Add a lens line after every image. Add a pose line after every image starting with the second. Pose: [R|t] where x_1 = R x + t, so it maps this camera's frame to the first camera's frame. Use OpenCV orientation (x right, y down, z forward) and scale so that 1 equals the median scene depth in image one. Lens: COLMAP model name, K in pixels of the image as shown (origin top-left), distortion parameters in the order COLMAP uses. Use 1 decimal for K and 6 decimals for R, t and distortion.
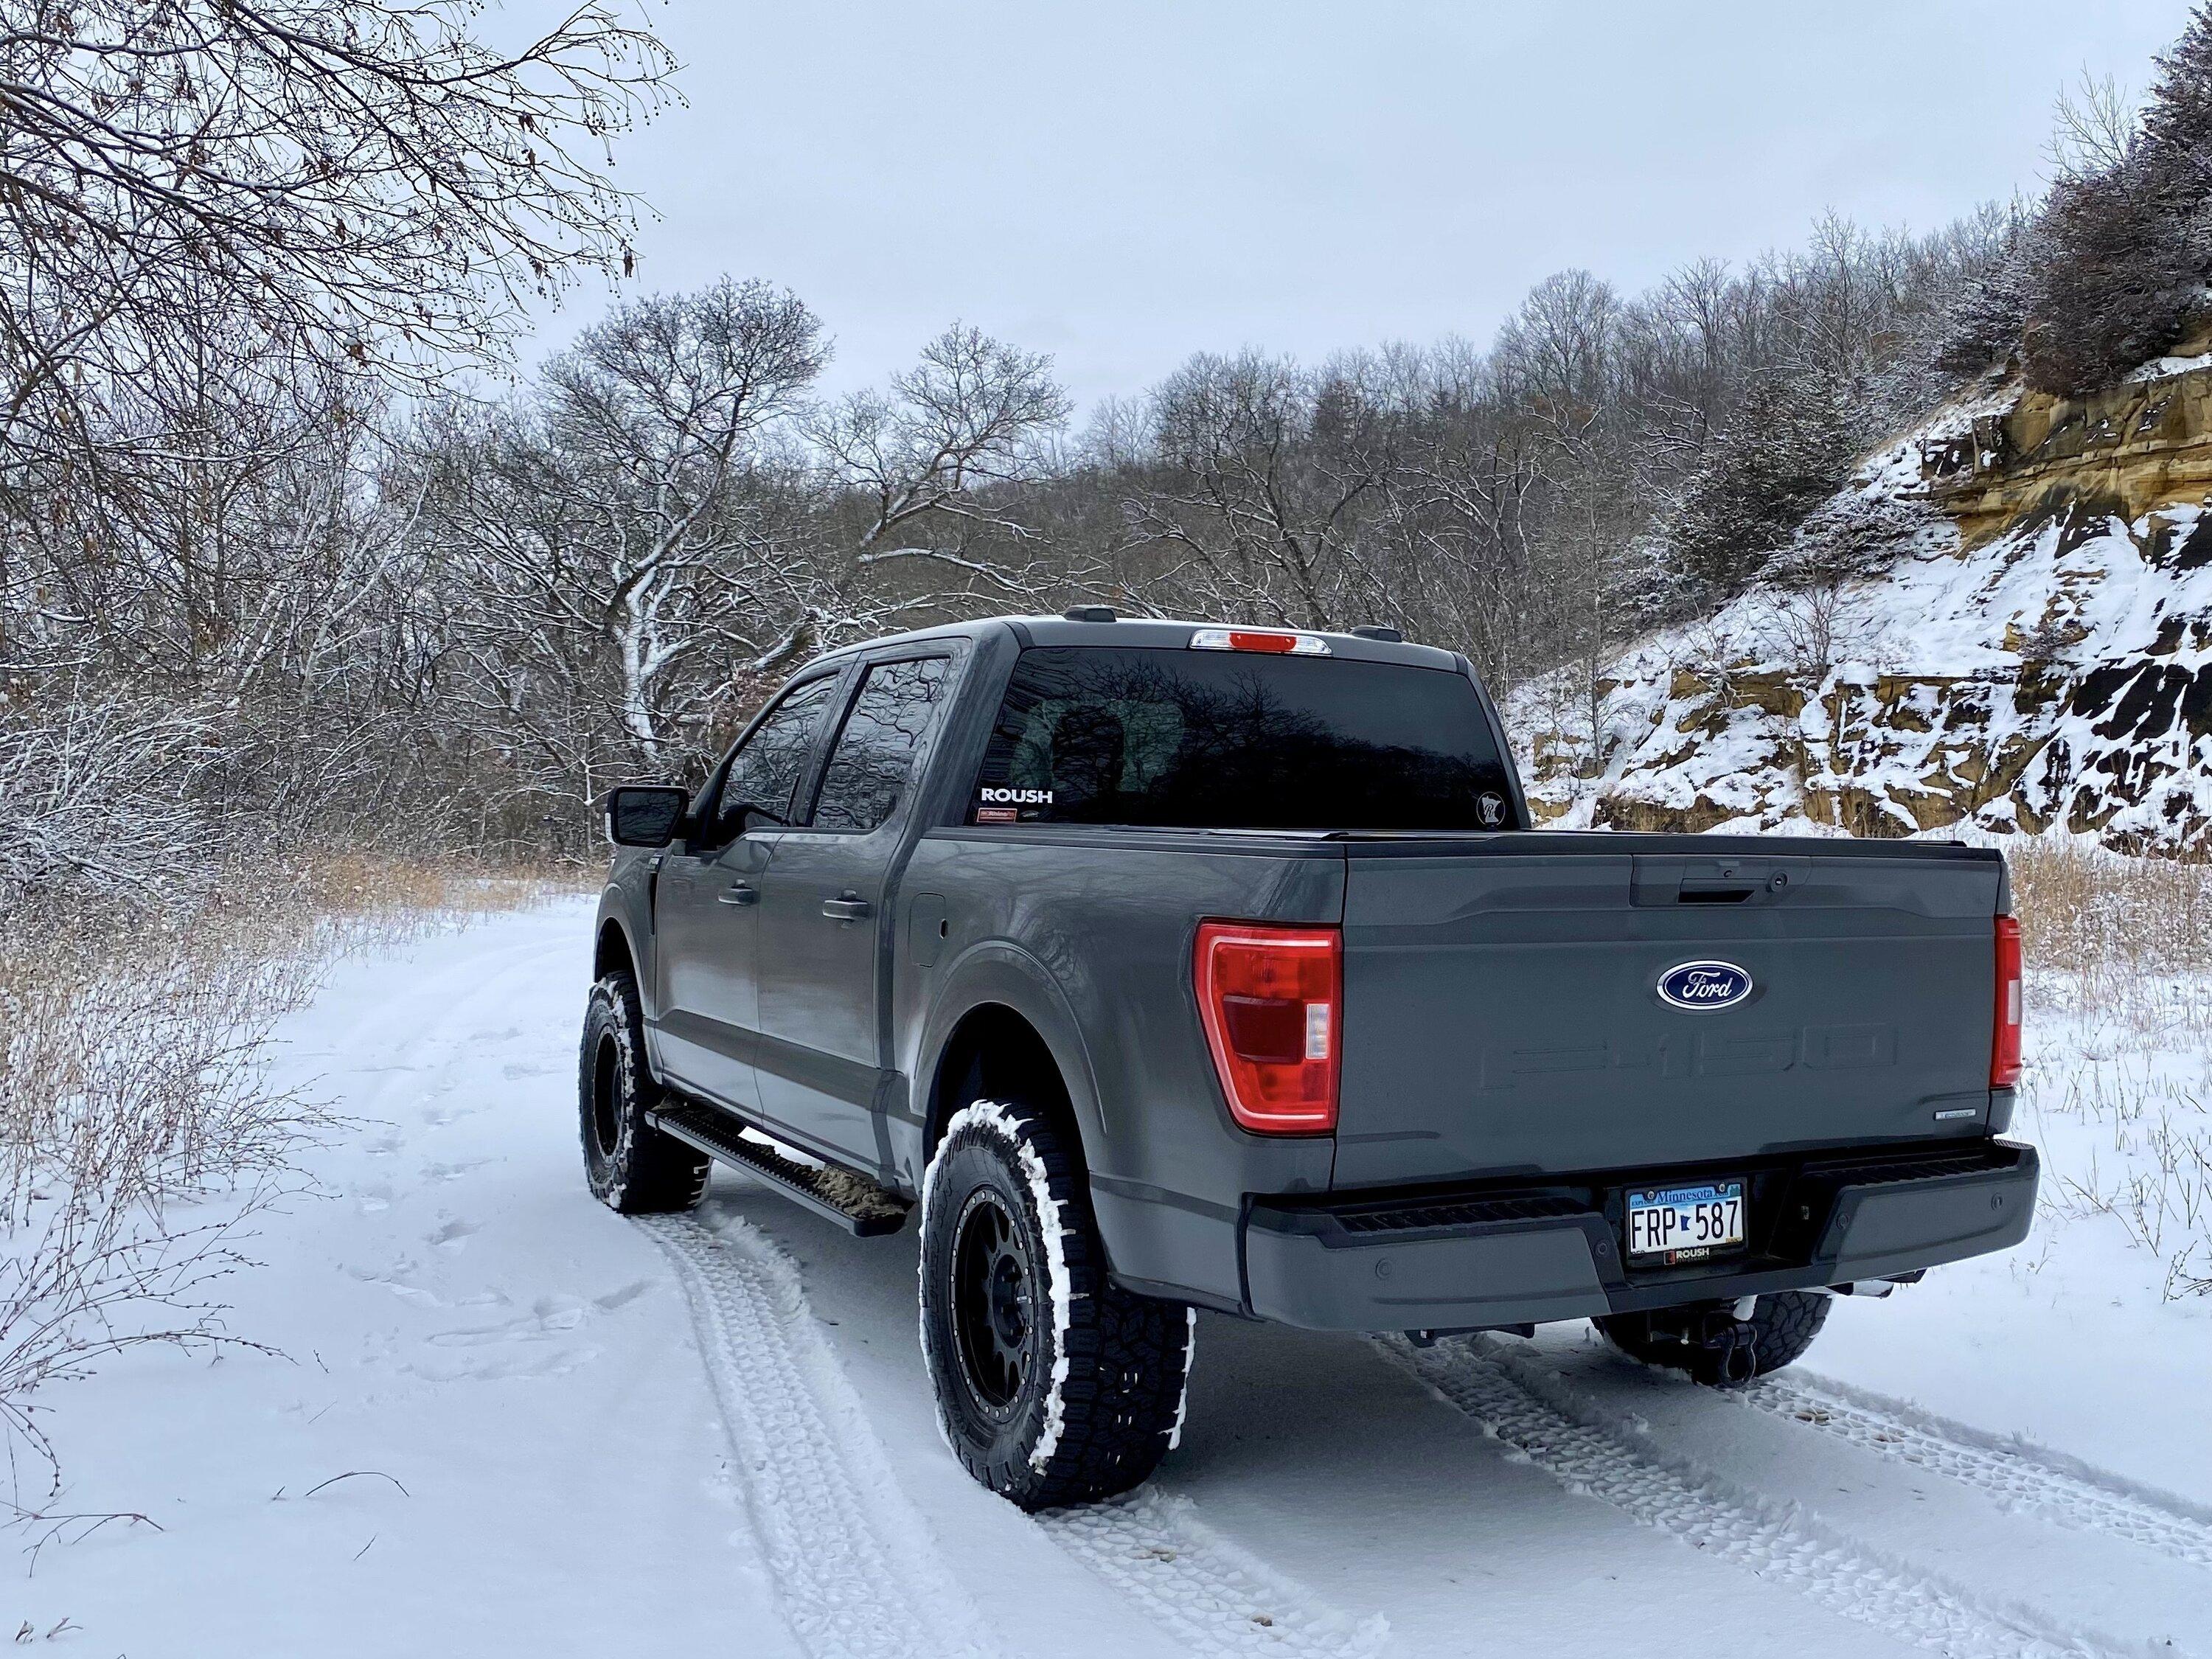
lens RADIAL K [[2191.2, 0, 936.2], [0, 2191.2, 740.4], [0, 0, 1]] dist [0.037320, -0.006494]
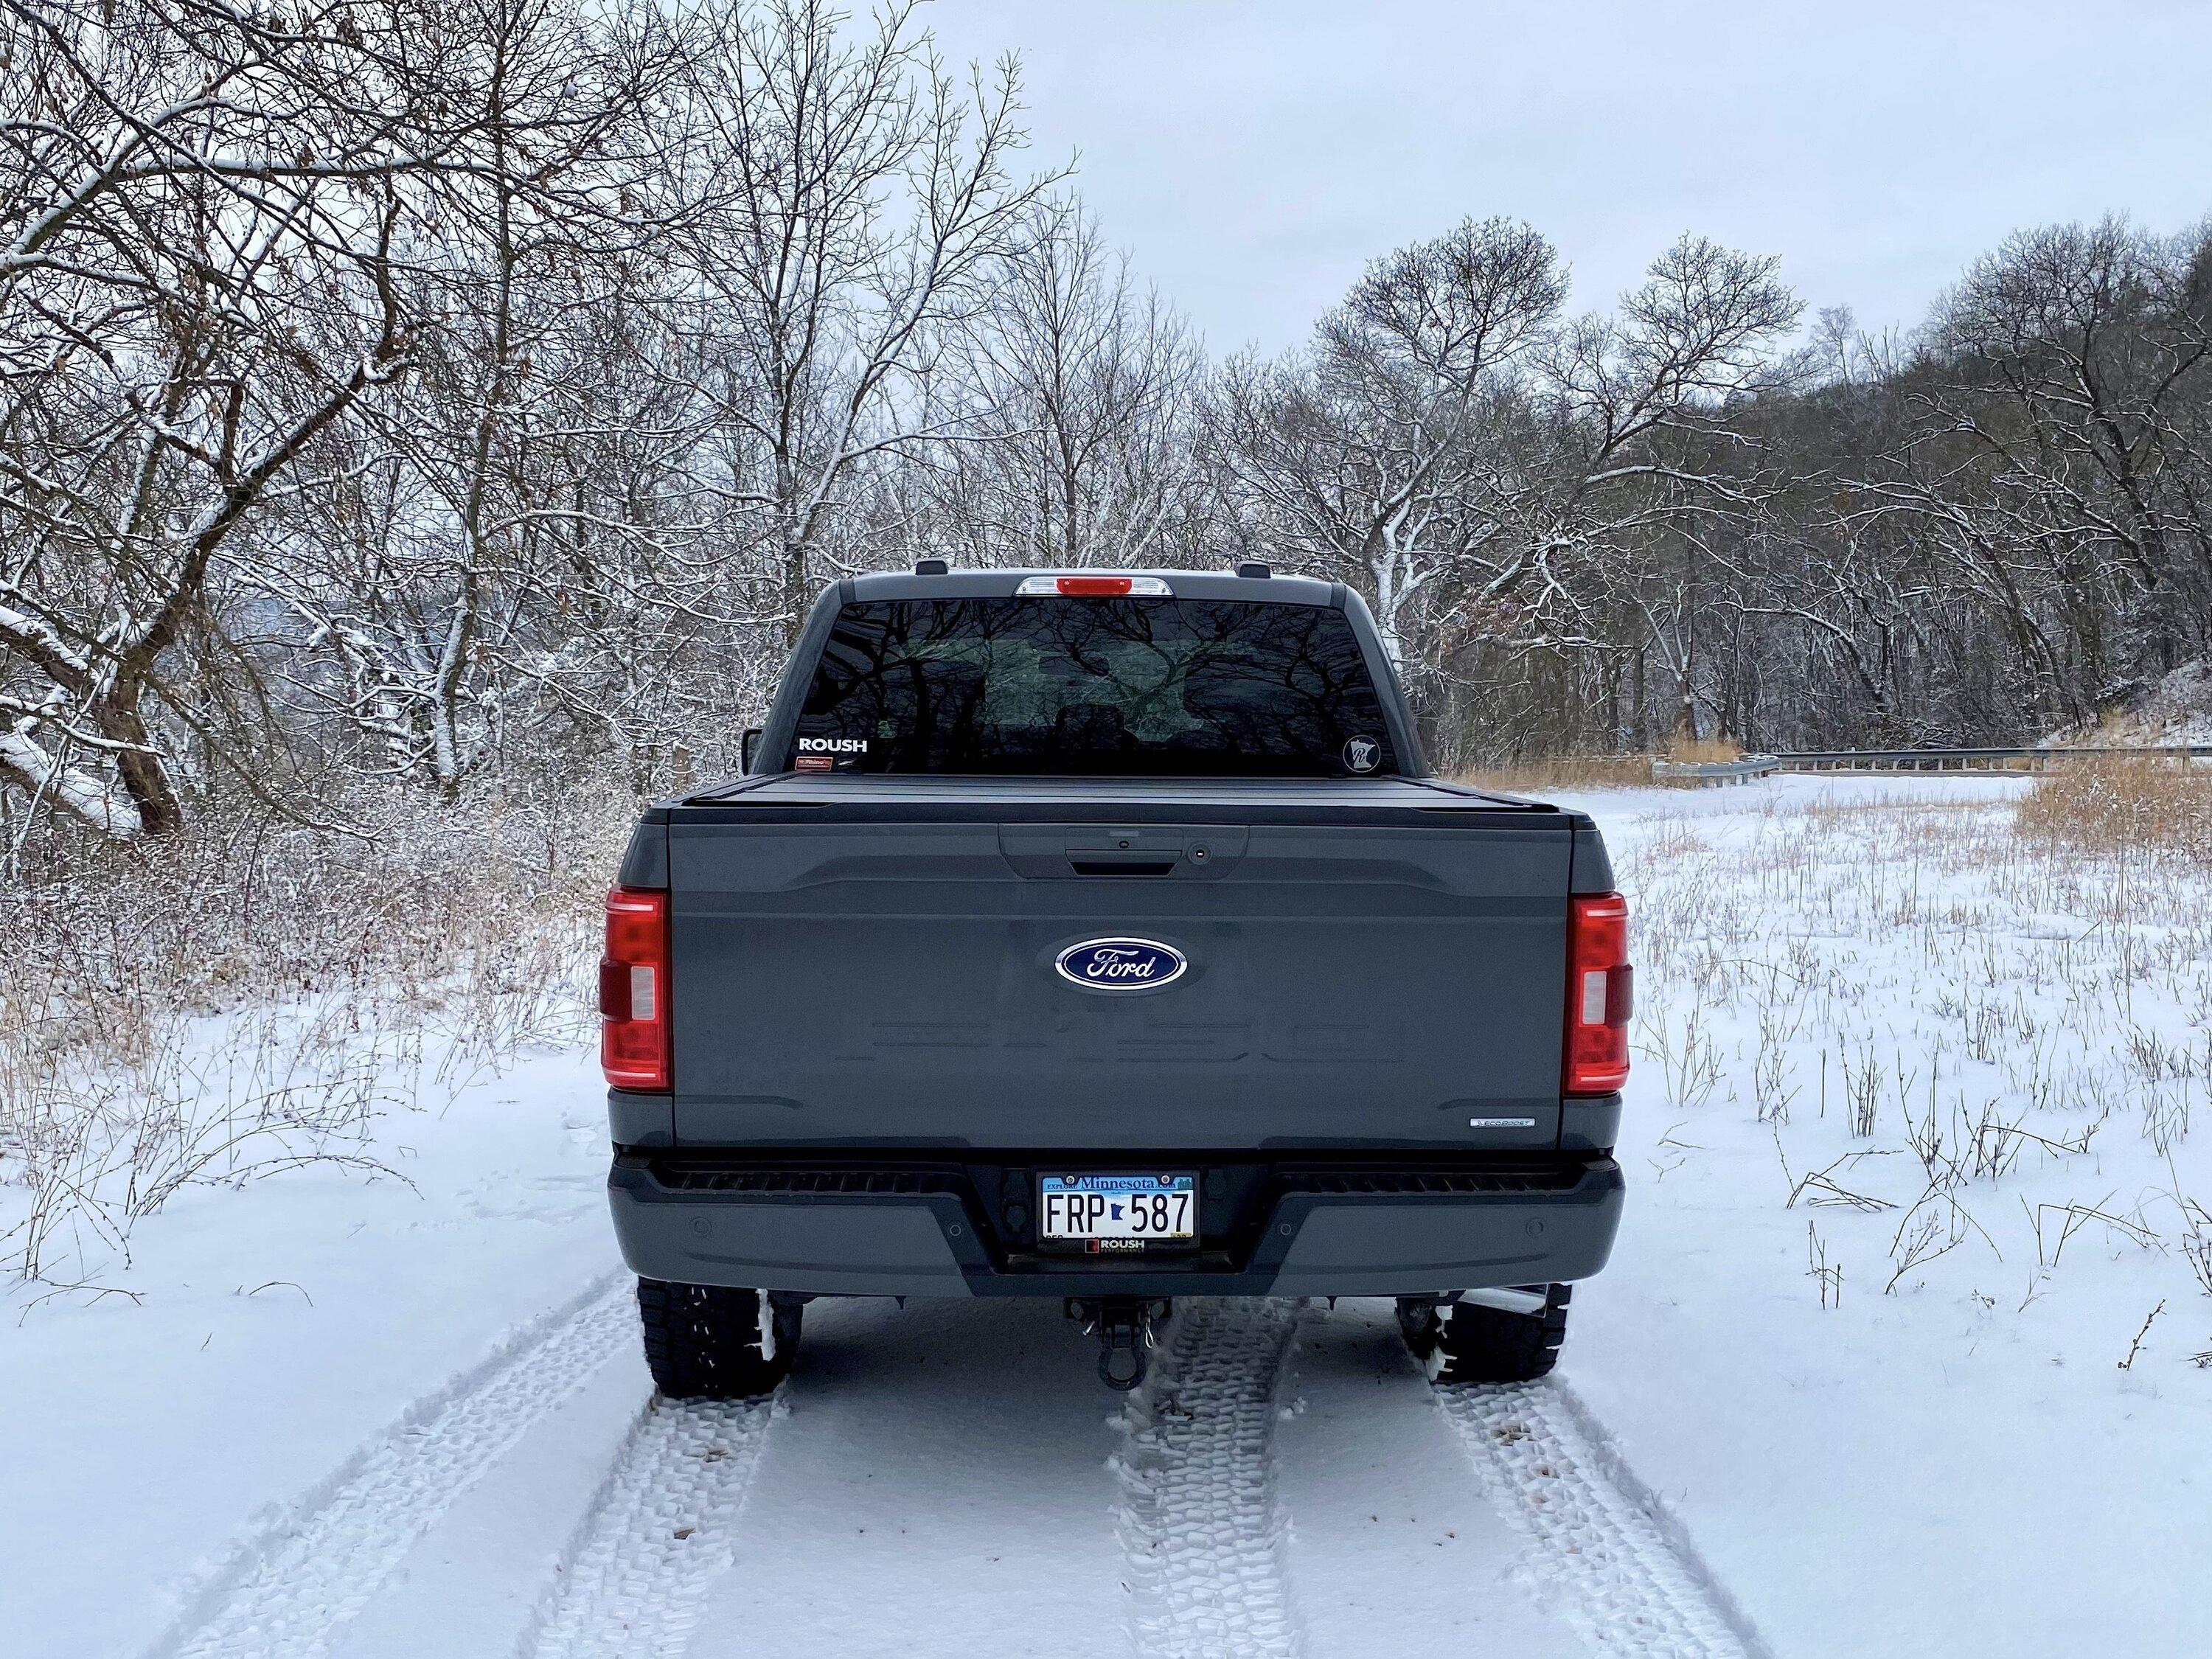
lens RADIAL K [[1874.8, 0, 1046.8], [0, 1874.8, 837.1], [0, 0, 1]] dist [0.063121, -0.101460]
pose [[0.876782, 0.022977, -0.480339, 0.601785], [0.025311, 0.995268, 0.093810, -0.014077], [0.480222, -0.094409, 0.872052, 0.261129]]
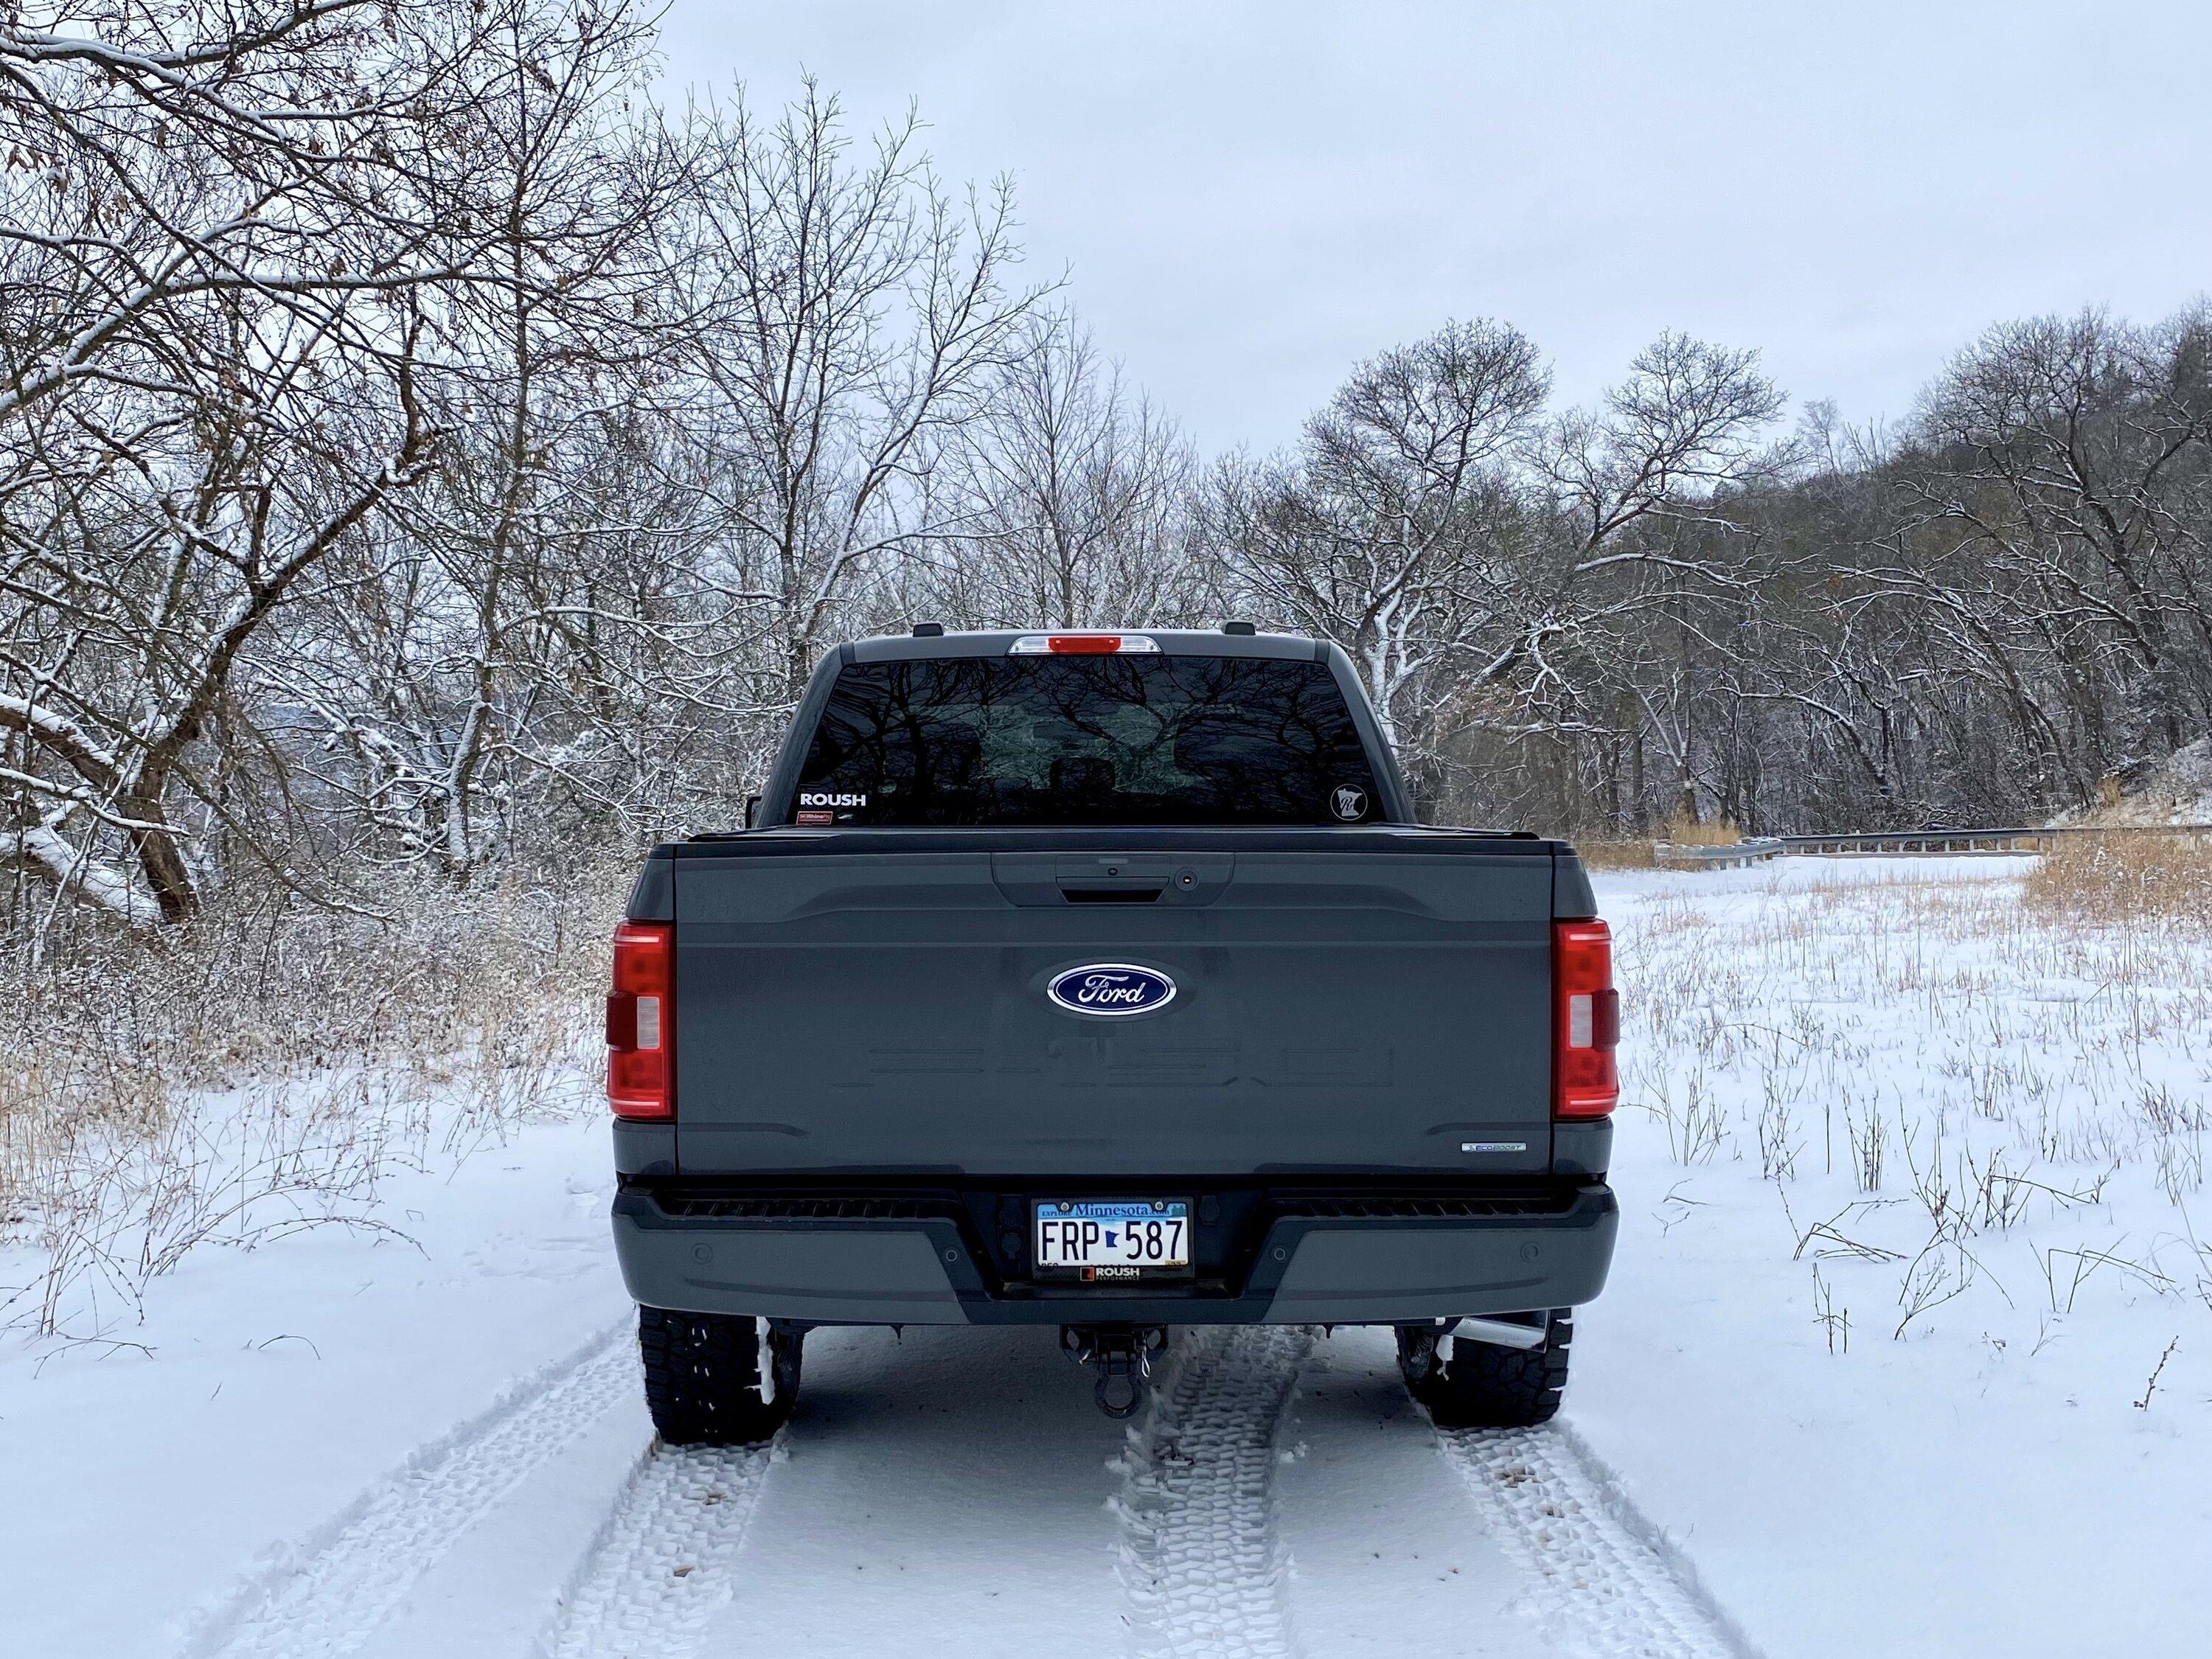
lens RADIAL K [[1867.6, 0, 989.0], [0, 1867.6, 772.9], [0, 0, 1]] dist [0.084854, -0.145165]
pose [[0.861007, -0.029201, -0.507755, 0.615864], [0.035523, 0.999365, 0.002763, 0.011912], [0.507352, -0.020416, 0.861497, 0.242289]]
